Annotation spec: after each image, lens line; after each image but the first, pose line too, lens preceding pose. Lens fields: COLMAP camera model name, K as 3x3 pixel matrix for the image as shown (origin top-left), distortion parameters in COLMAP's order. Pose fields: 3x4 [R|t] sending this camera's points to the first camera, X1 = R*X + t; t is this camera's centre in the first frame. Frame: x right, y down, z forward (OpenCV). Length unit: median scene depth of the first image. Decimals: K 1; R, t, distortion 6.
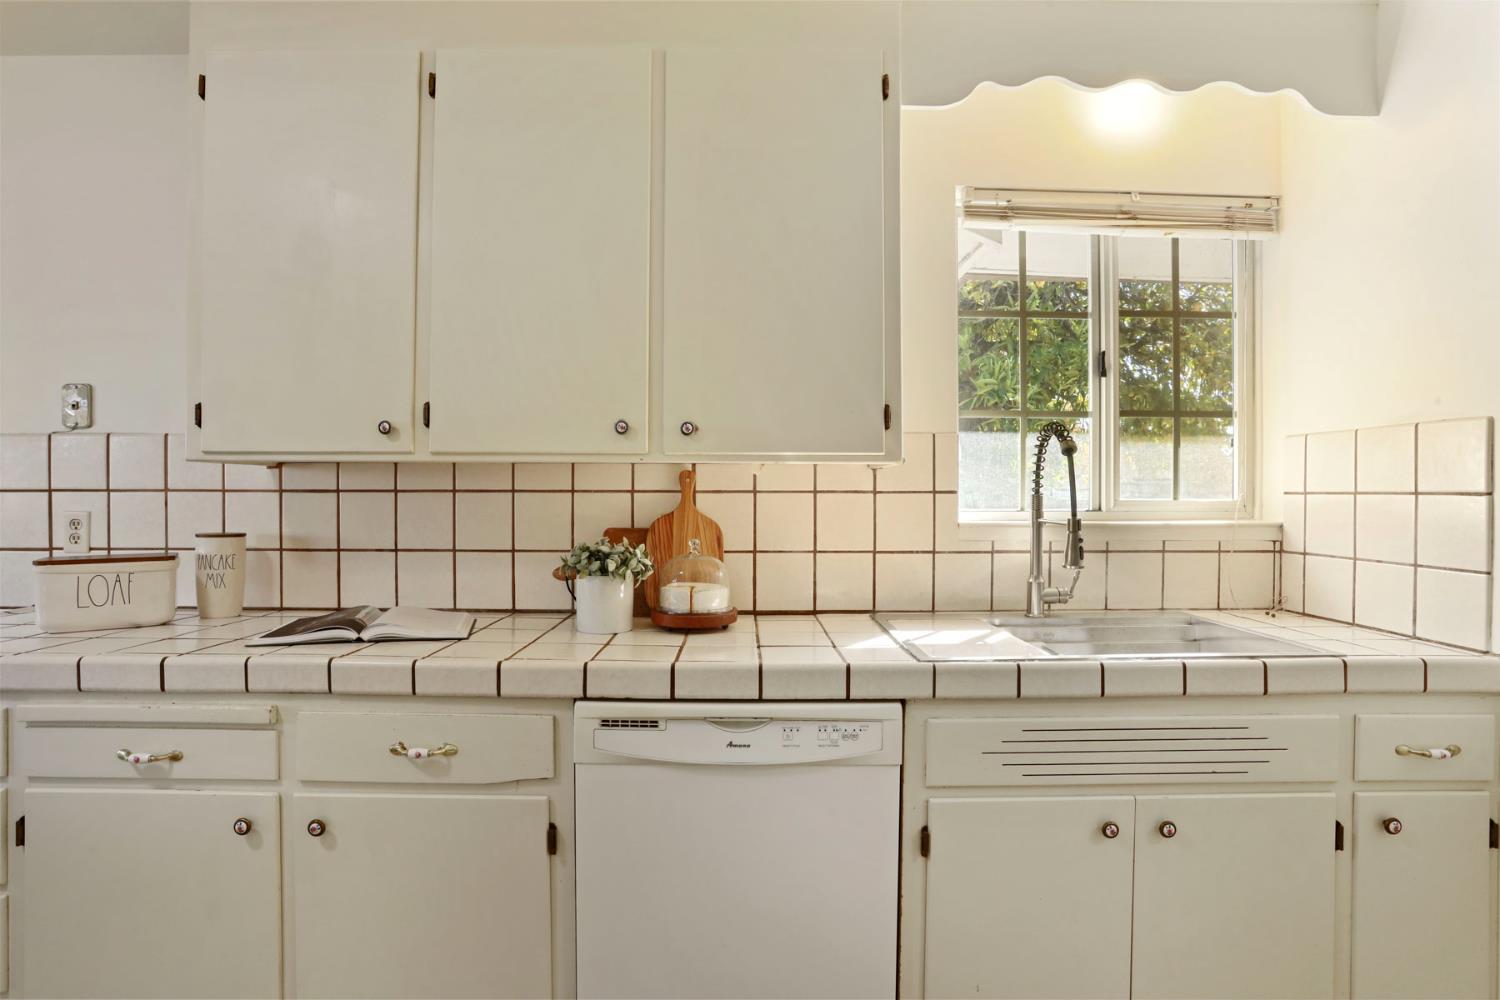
lens RADIAL K [[740.0, 0, 743.8], [0, 740.0, 499.2], [0, 0, 1]] dist [-0.051049, 0.008408]
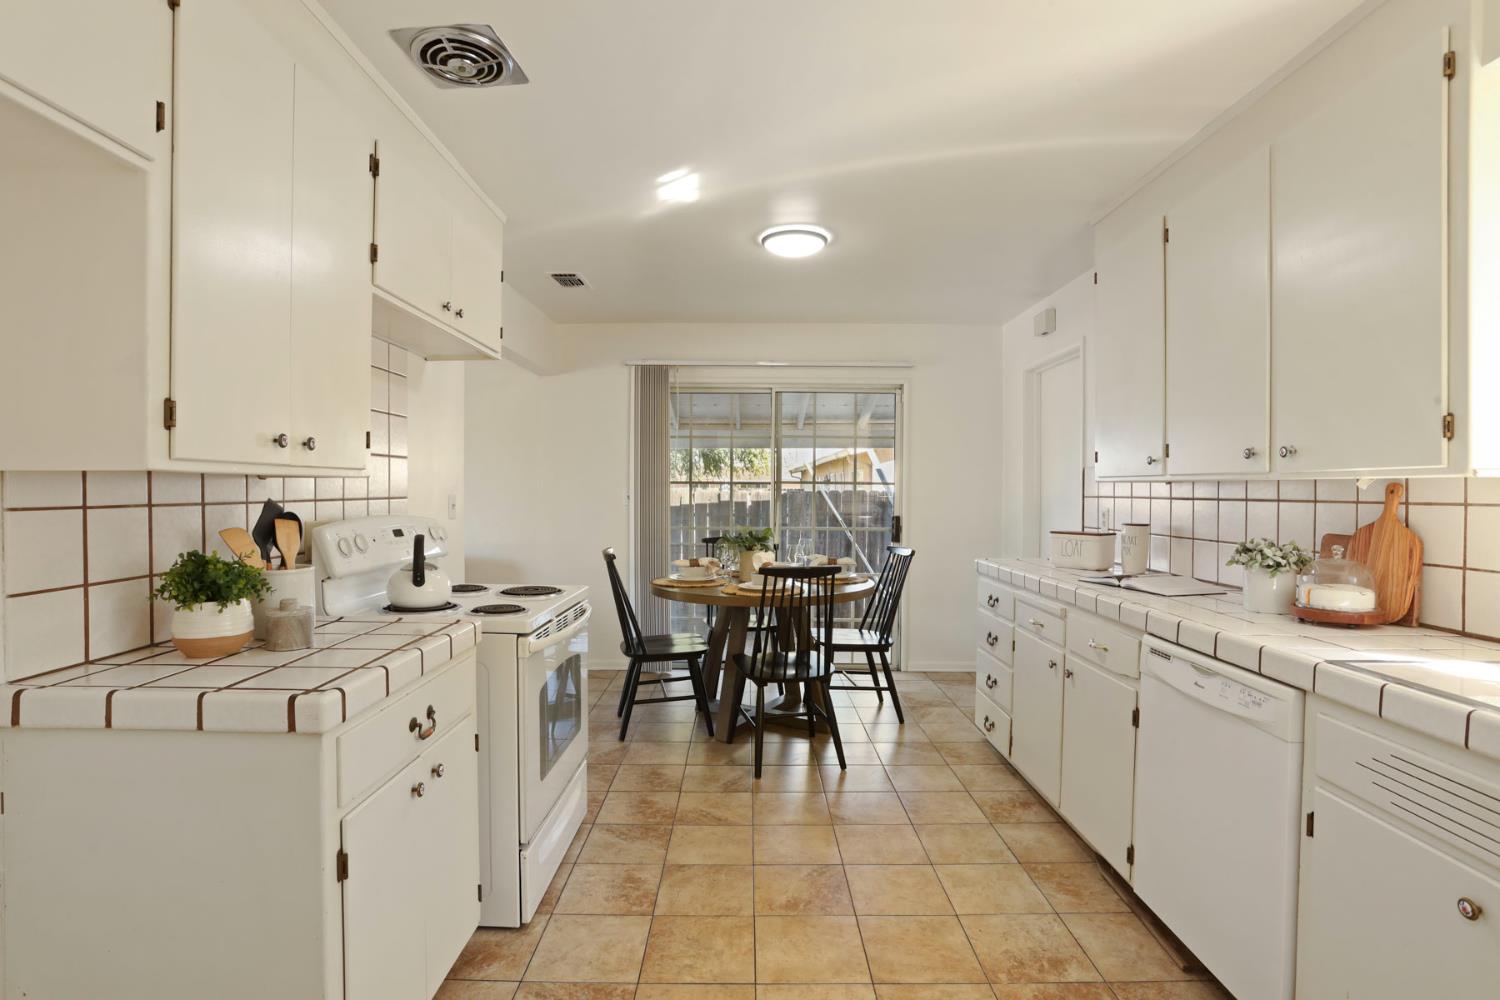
lens RADIAL K [[735.2, 0, 749.2], [0, 735.2, 498.3], [0, 0, 1]] dist [-0.067900, 0.028280]
pose [[-0.009720, 0.009240, -0.999910, 1.078702], [-0.014499, 0.999851, 0.009380, -0.015541], [0.999848, 0.014589, -0.009585, 0.126801]]
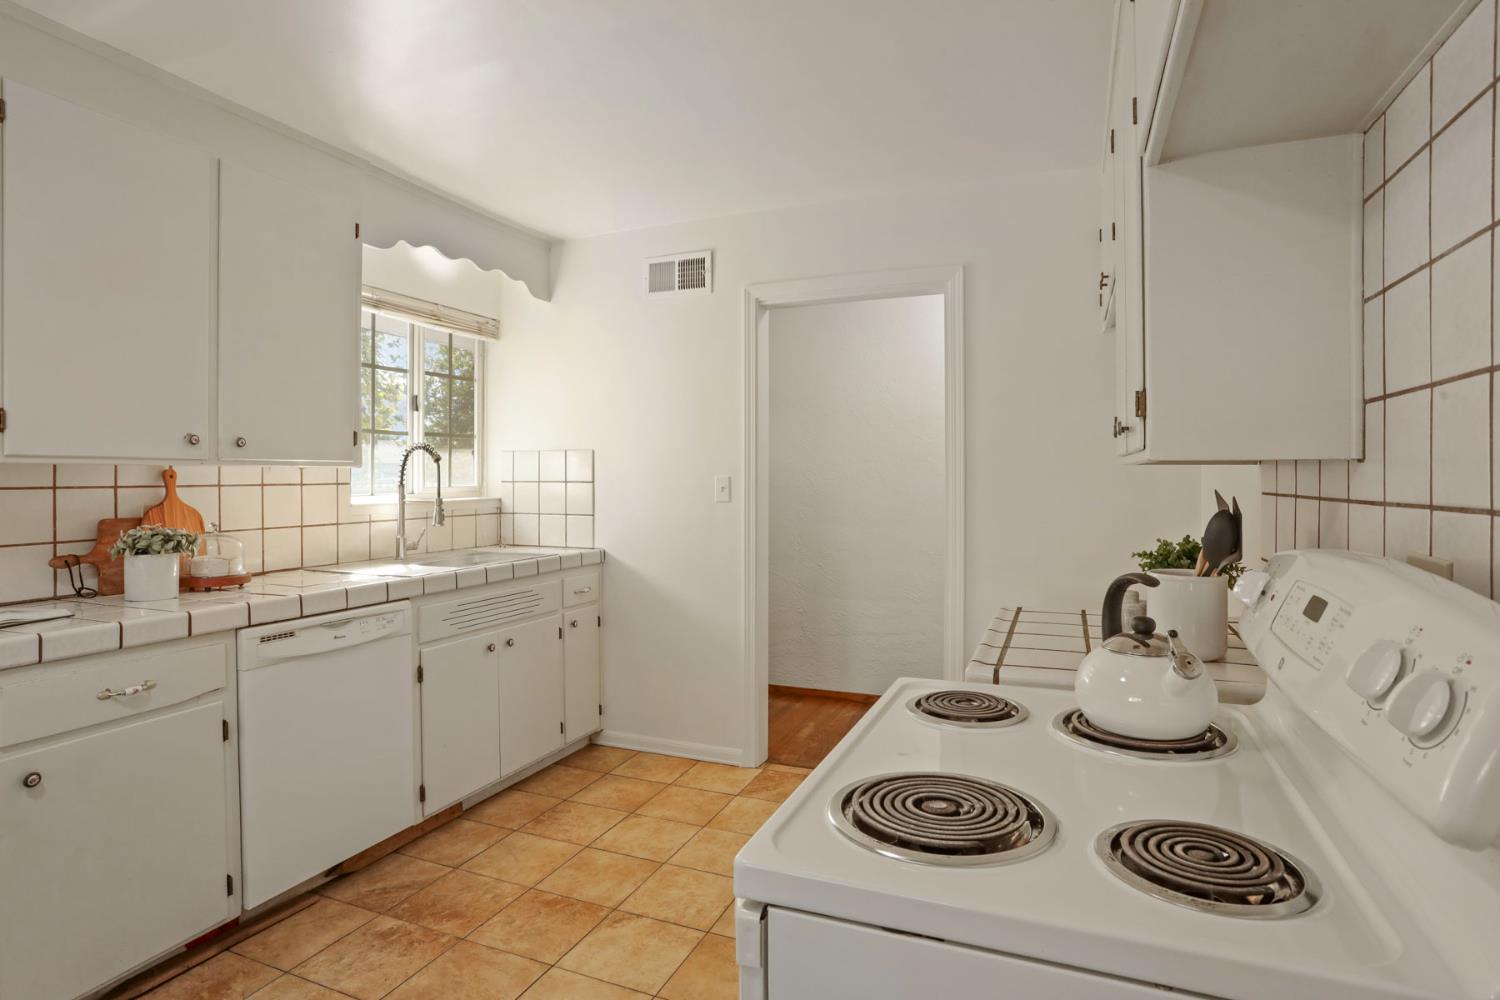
lens RADIAL K [[794.3, 0, 736.5], [0, 794.3, 474.7], [0, 0, 1]] dist [-0.038581, 0.002470]
pose [[0.405959, -0.003991, 0.913882, -1.021321], [0.013483, 0.999908, -0.001623, -0.017461], [-0.913792, 0.012981, 0.405976, -0.449168]]
